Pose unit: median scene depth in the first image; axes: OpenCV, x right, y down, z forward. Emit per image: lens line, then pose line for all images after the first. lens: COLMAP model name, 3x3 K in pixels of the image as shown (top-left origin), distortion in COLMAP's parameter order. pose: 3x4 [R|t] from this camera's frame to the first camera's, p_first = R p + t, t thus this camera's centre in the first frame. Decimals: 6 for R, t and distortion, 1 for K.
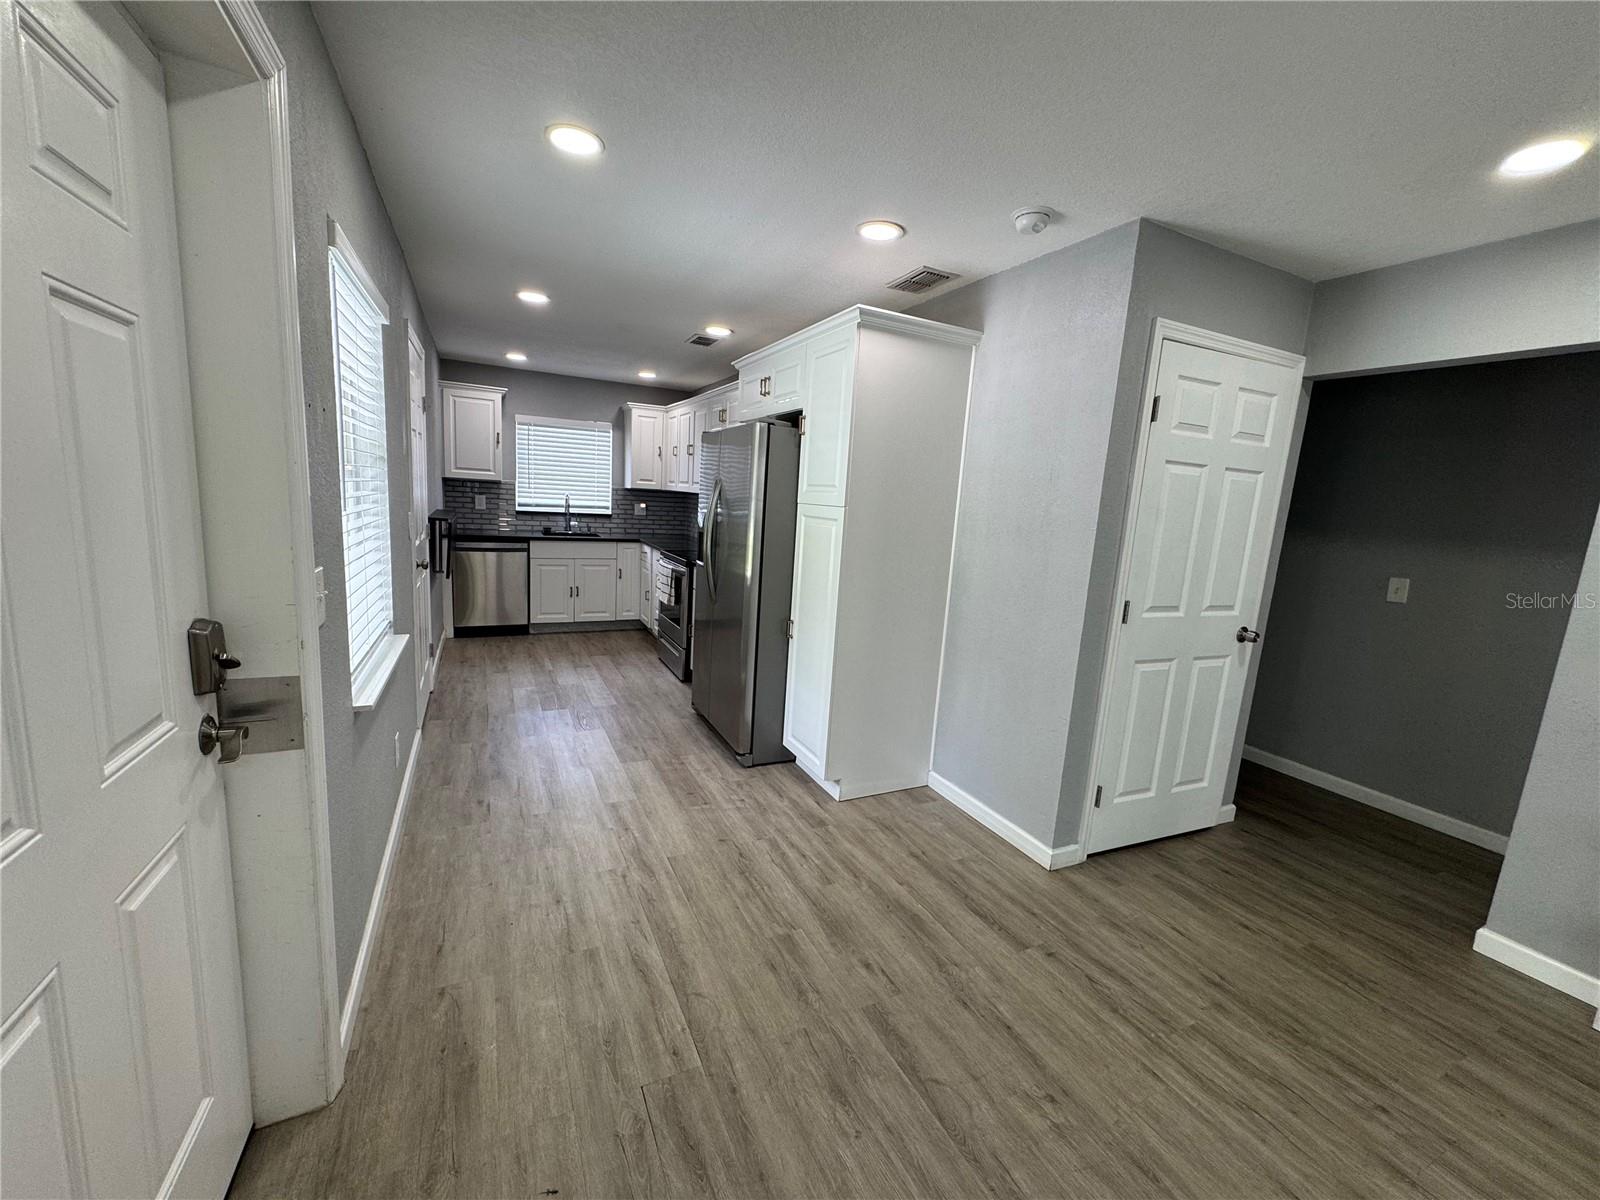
lens RADIAL K [[639.2, 0, 798.5], [0, 639.2, 595.4], [0, 0, 1]] dist [-0.000432, -0.000199]
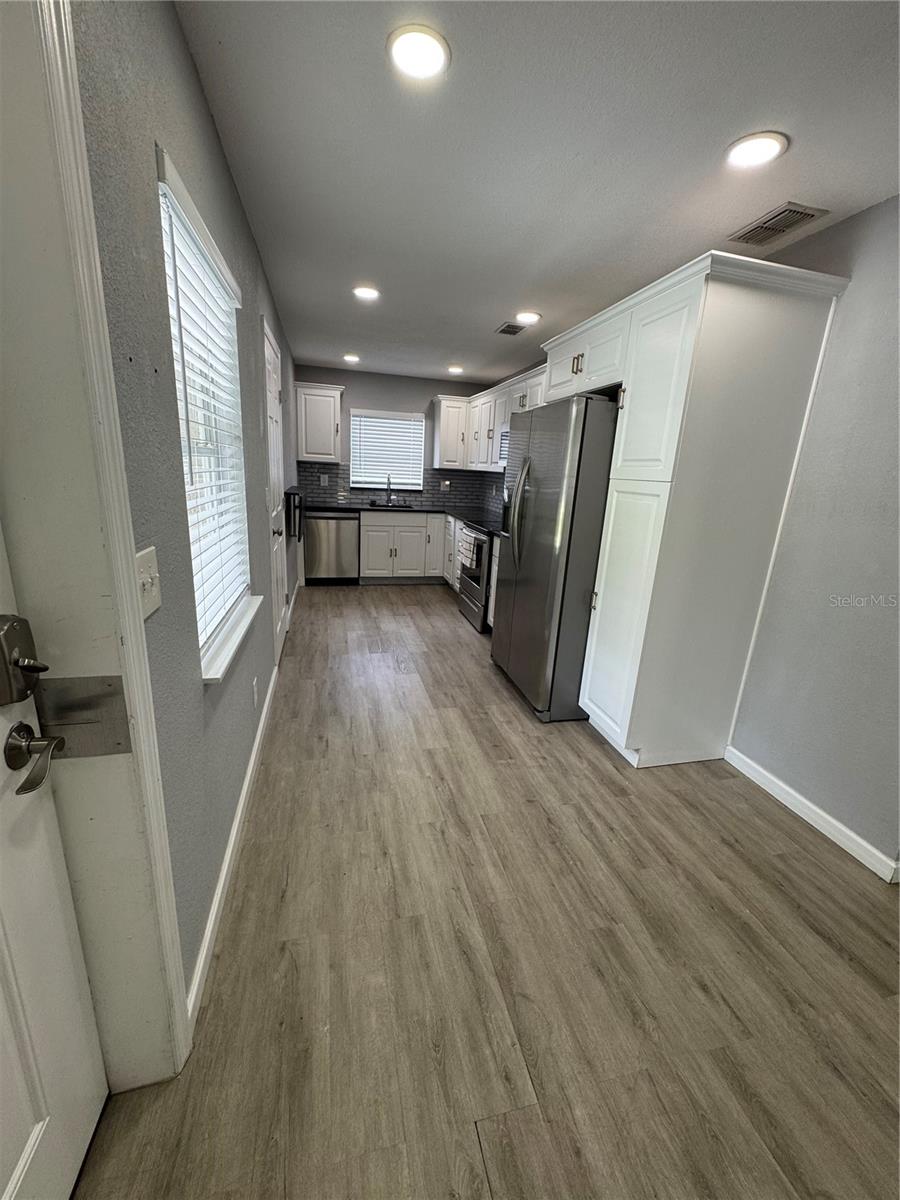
lens RADIAL K [[479.4, 0, 449.6], [0, 479.4, 598.2], [0, 0, 1]] dist [-0.000432, -0.000199]
pose [[0.977411, 0.047939, -0.205841, -0.103596], [-0.028227, 0.994820, 0.097652, -0.027865], [0.209456, -0.089635, 0.973701, 0.229007]]
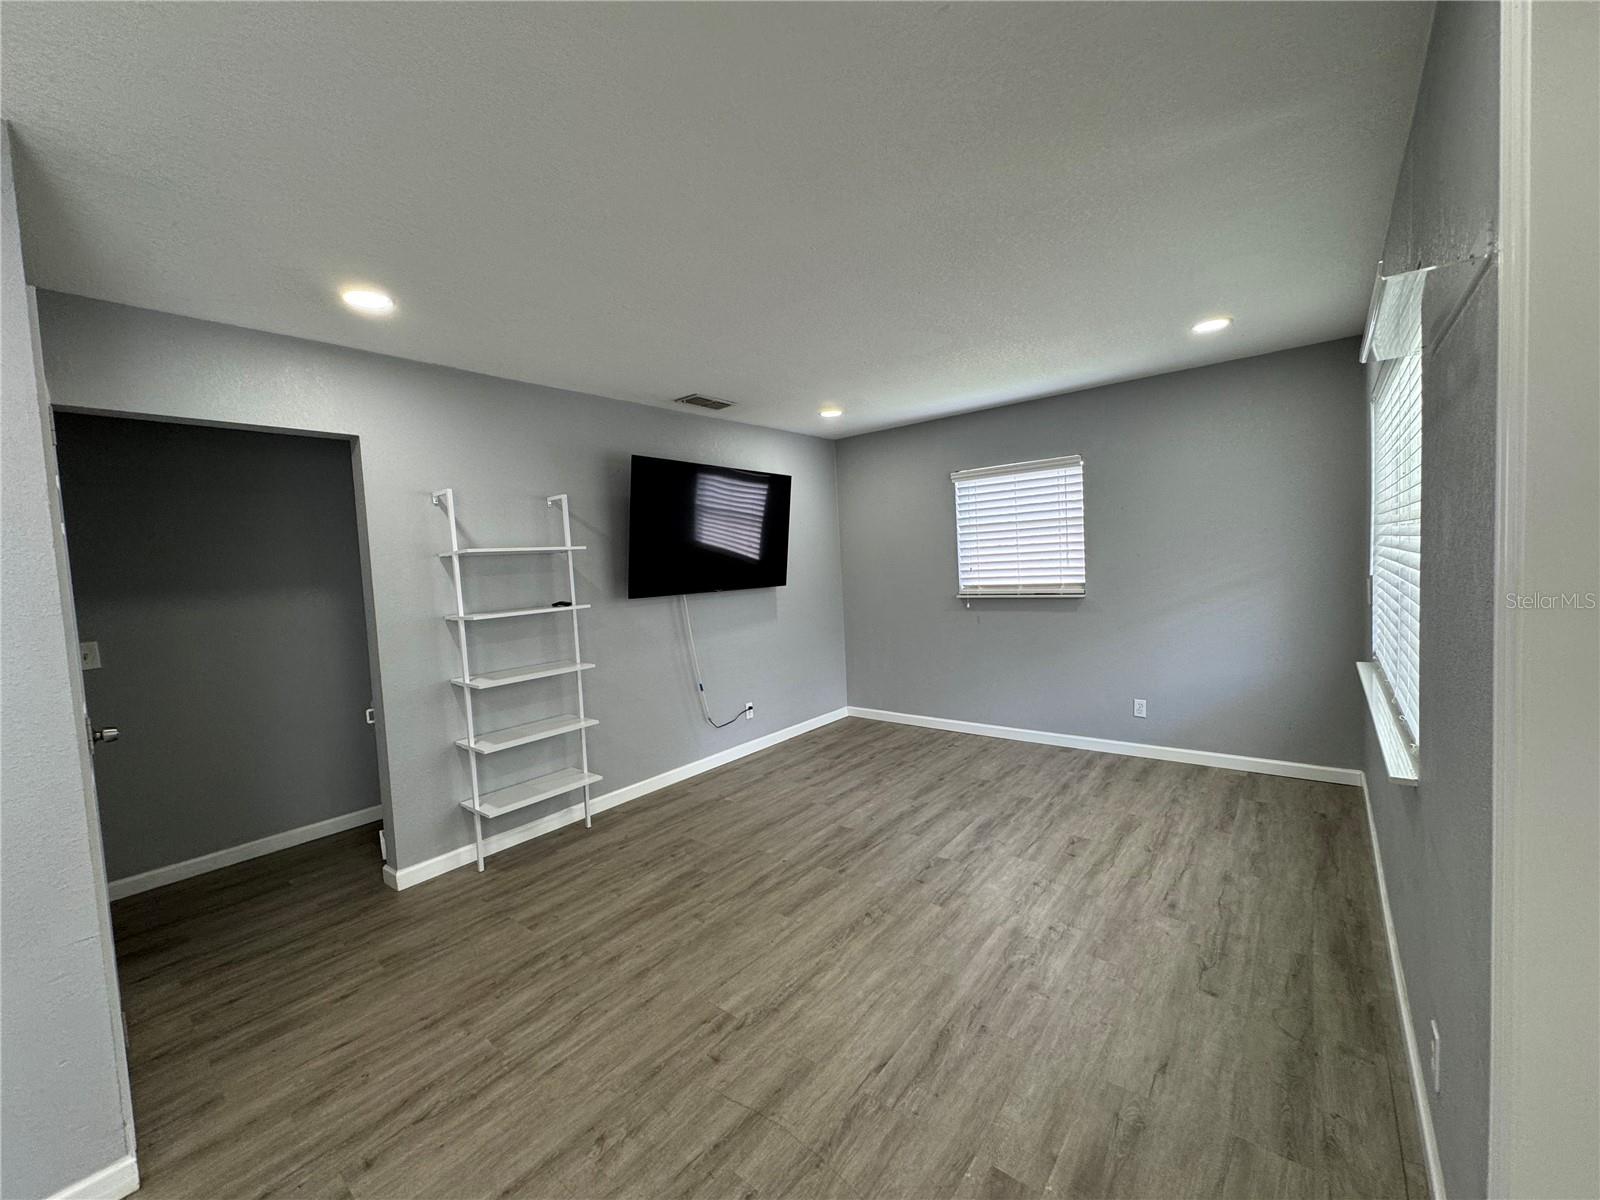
lens RADIAL K [[639.2, 0, 791.0], [0, 639.2, 603.9], [0, 0, 1]] dist [-0.000432, -0.000199]
pose [[-0.415740, -0.101426, 0.903810, -0.336462], [0.165864, 0.968641, 0.184997, -0.103345], [-0.894231, 0.226821, -0.385880, 0.559601]]
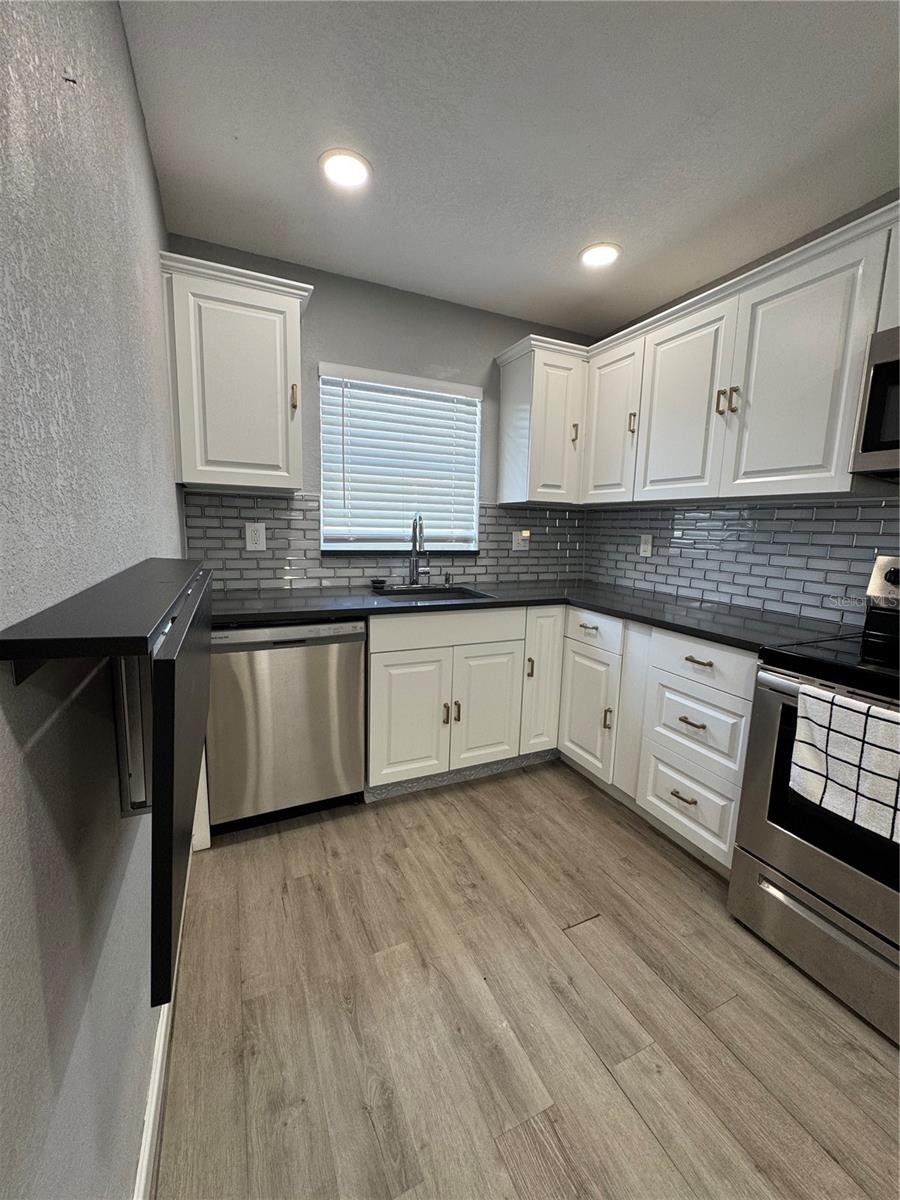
lens RADIAL K [[479.4, 0, 448.3], [0, 479.4, 596.9], [0, 0, 1]] dist [-0.000432, -0.000199]
pose [[0.998961, -0.031186, -0.033243, -0.784481], [0.030704, 0.999417, -0.014899, -0.205859], [0.033688, 0.013863, 0.999336, 1.467959]]
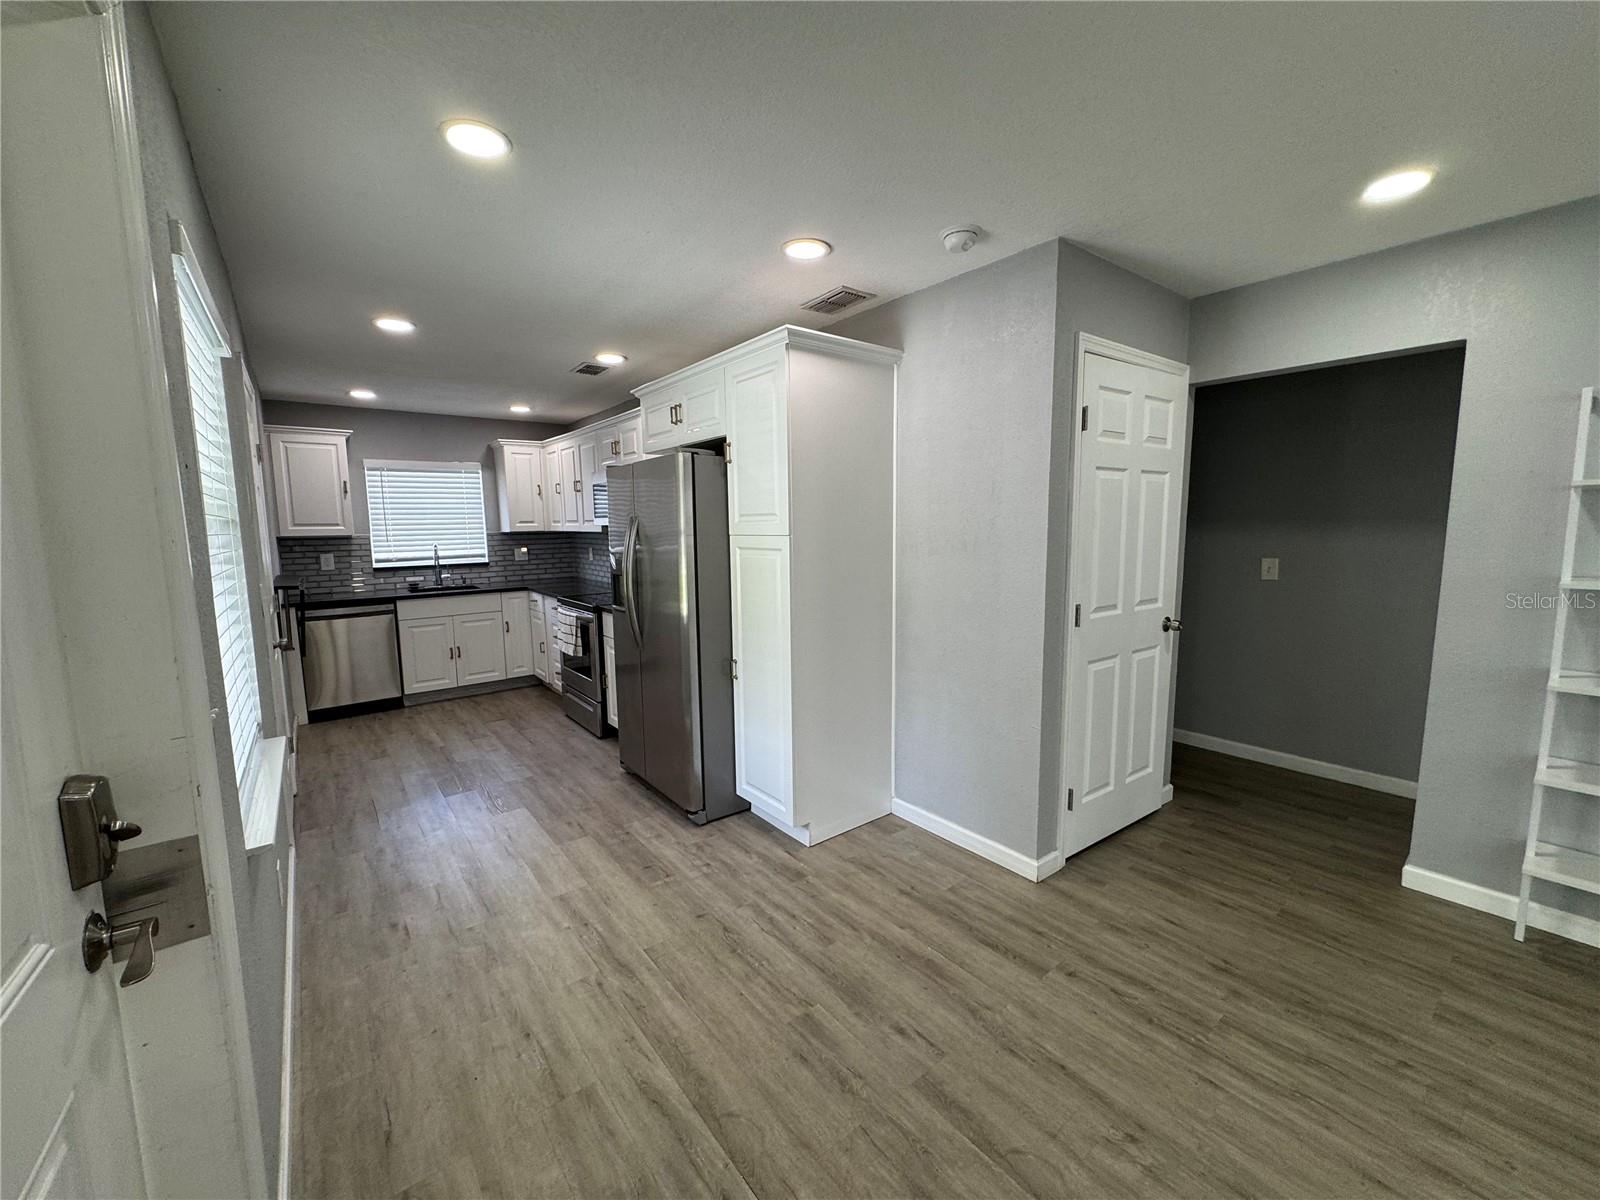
lens RADIAL K [[639.2, 0, 799.2], [0, 639.2, 595.7], [0, 0, 1]] dist [-0.000432, -0.000199]
pose [[0.975673, -0.098539, 0.195837, -0.116219], [0.105634, 0.994063, -0.026097, -0.024981], [-0.192103, 0.046149, 0.980289, 0.076857]]
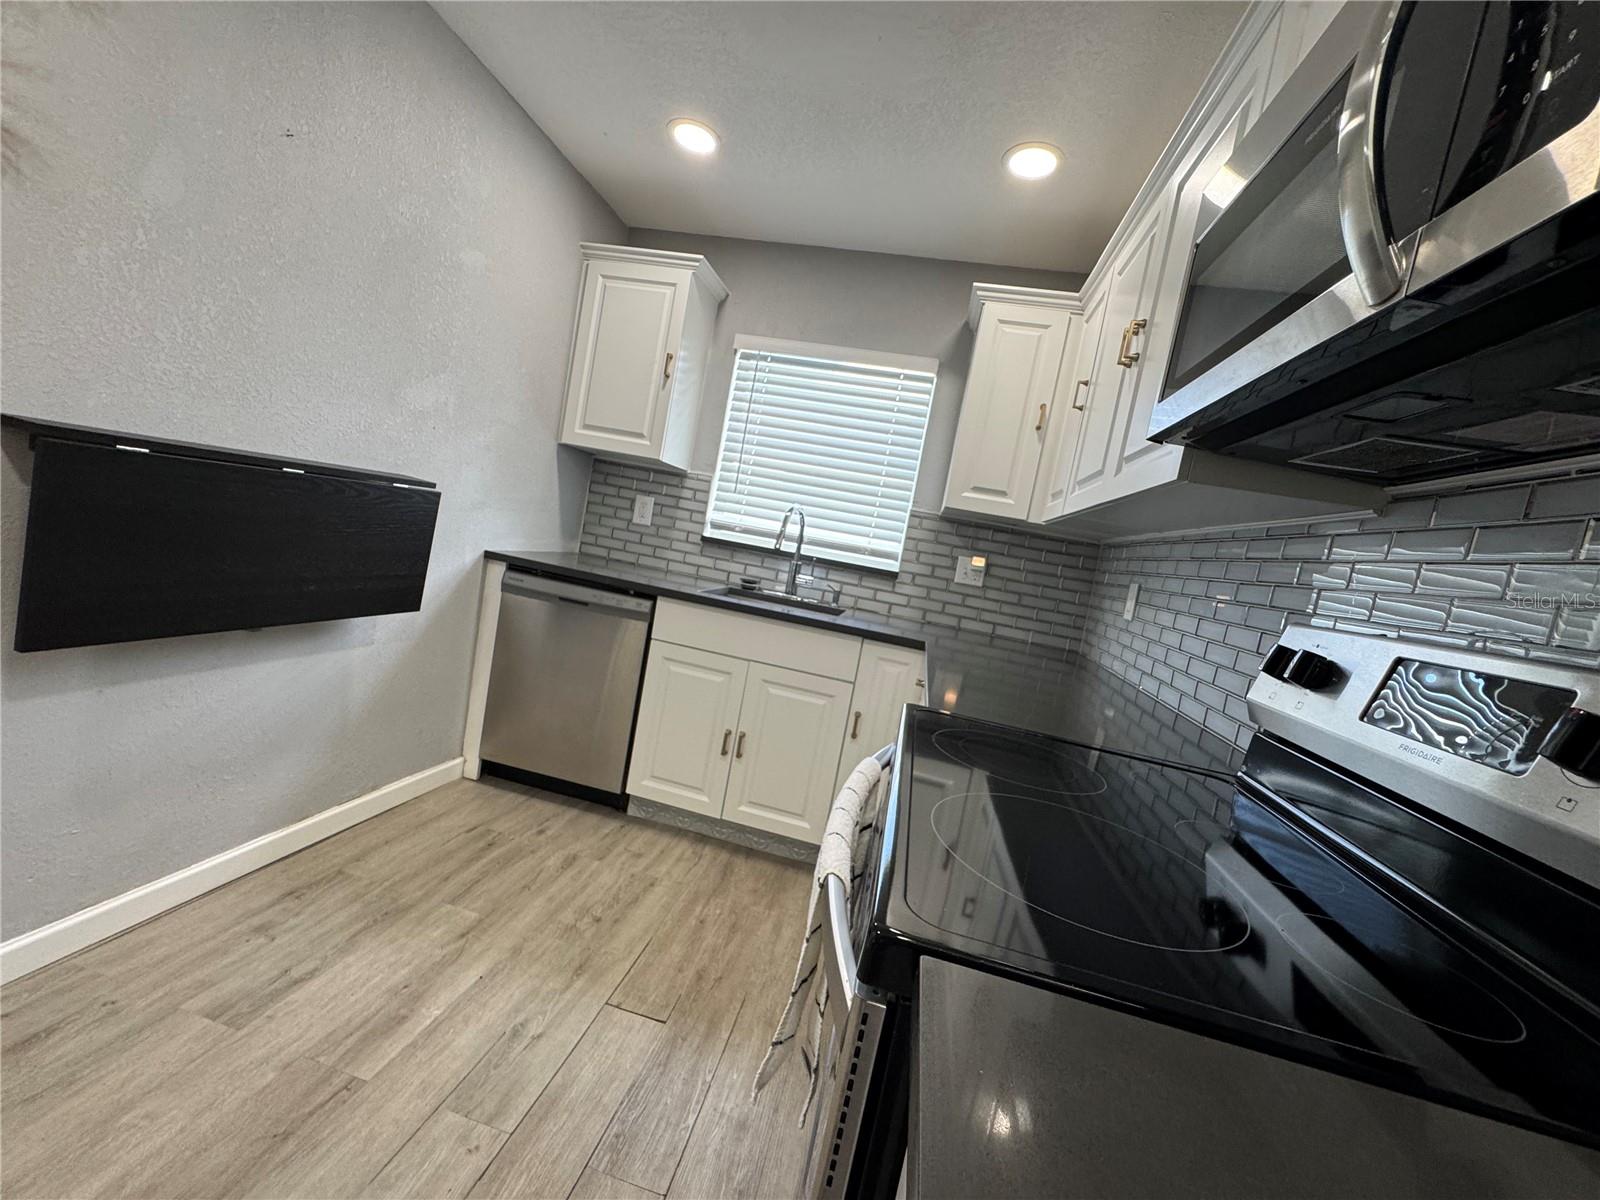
lens RADIAL K [[639.2, 0, 791.4], [0, 639.2, 594.0], [0, 0, 1]] dist [-0.000432, -0.000199]
pose [[0.787397, 0.136040, -0.601248, -0.240291], [-0.226187, 0.971075, -0.076498, -0.167338], [0.573450, 0.196229, 0.795392, 1.613128]]
